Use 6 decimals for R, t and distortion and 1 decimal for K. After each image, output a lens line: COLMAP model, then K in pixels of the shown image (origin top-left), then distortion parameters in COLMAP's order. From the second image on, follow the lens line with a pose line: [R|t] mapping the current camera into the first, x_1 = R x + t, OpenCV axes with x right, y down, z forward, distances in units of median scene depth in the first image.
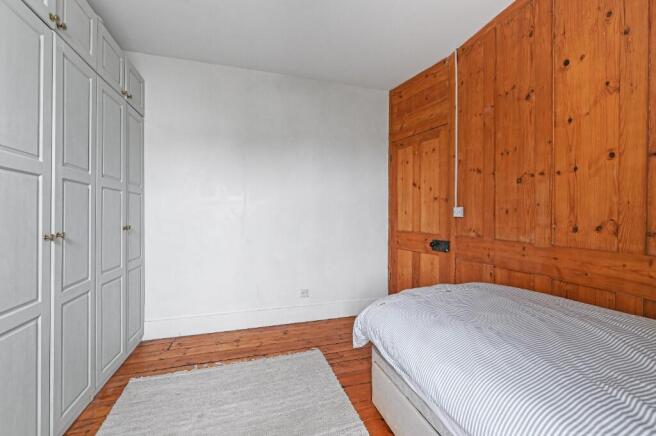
lens RADIAL K [[271.9, 0, 327.0], [0, 271.9, 213.6], [0, 0, 1]] dist [0.000261, 0.000101]
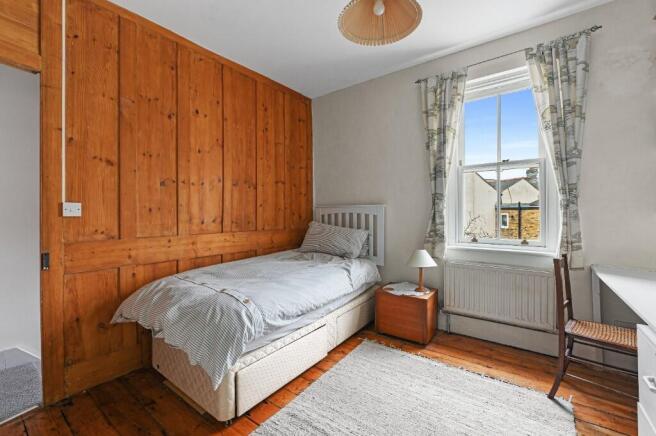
lens RADIAL K [[271.9, 0, 327.0], [0, 271.9, 213.6], [0, 0, 1]] dist [0.000261, 0.000101]
pose [[-0.592887, 0.003787, 0.805277, -0.619352], [0.002495, 0.999993, -0.002865, 0.010852], [-0.805282, 0.000310, -0.592892, 1.083140]]
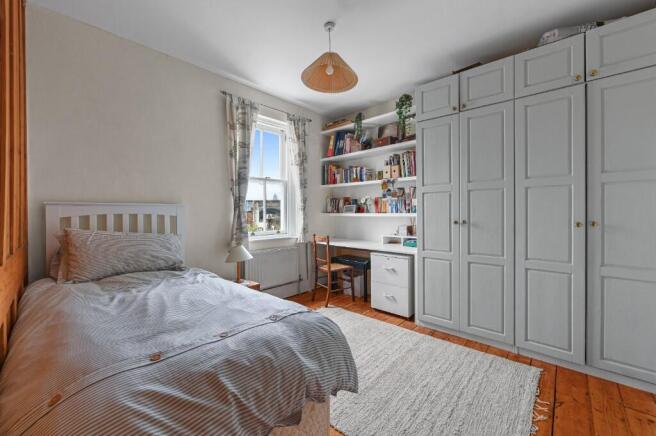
lens RADIAL K [[271.9, 0, 327.0], [0, 271.9, 213.6], [0, 0, 1]] dist [0.000261, 0.000101]
pose [[-0.863276, 0.010336, -0.504626, 0.485318], [0.011130, 0.999937, 0.001440, 0.009815], [0.504609, -0.004374, -0.863337, 1.466802]]
